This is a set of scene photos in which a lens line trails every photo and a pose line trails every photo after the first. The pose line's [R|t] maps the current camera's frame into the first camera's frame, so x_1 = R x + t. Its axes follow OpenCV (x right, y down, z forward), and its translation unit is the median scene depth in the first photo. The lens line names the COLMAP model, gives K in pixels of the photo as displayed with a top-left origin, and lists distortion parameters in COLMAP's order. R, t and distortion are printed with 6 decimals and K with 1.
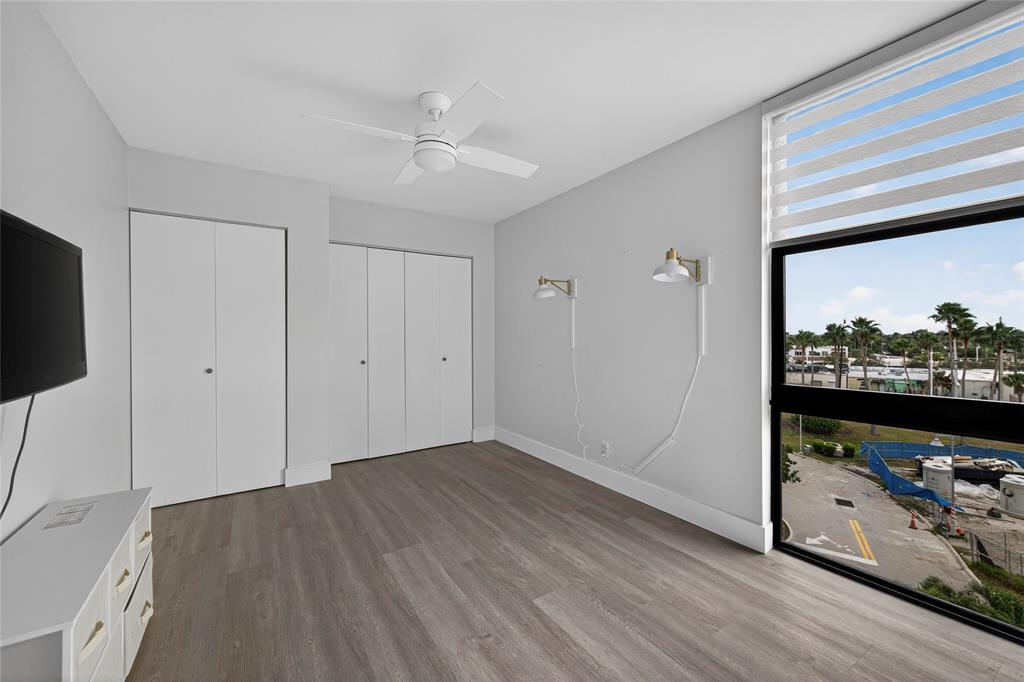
lens RADIAL K [[408.3, 0, 512.5], [0, 408.3, 337.7], [0, 0, 1]] dist [0.000070, 0.000004]
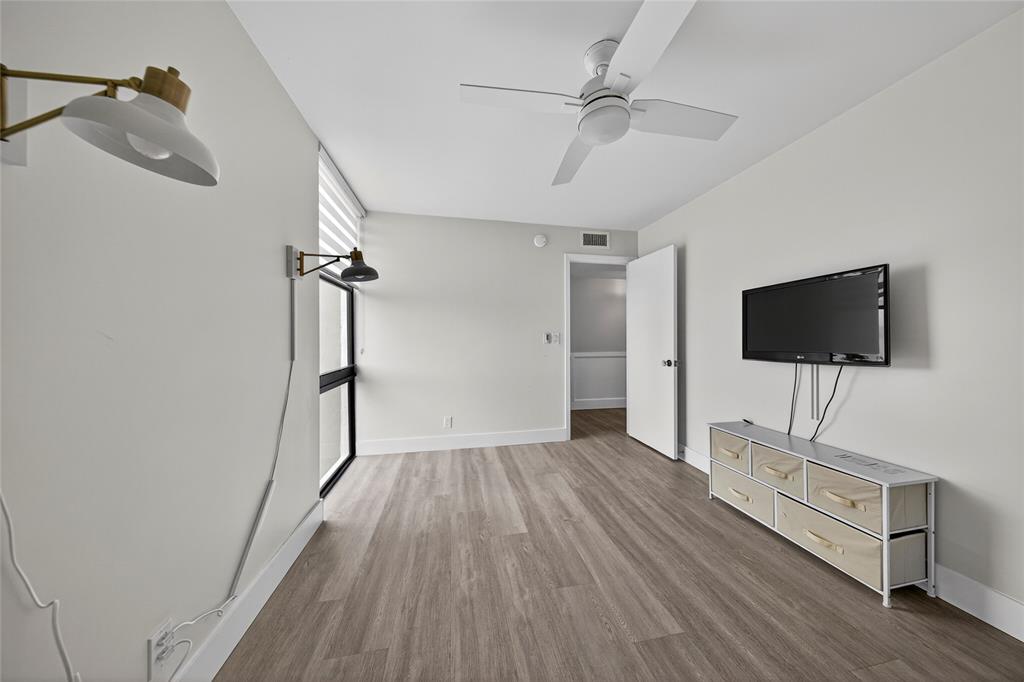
lens RADIAL K [[318.7, 0, 513.8], [0, 318.7, 337.6], [0, 0, 1]] dist [-0.000187, -0.000012]
pose [[-0.927778, 0.006978, 0.373068, -0.289107], [0.008865, 0.999955, 0.003343, -0.005473], [-0.373028, 0.006408, -0.927798, 1.881820]]
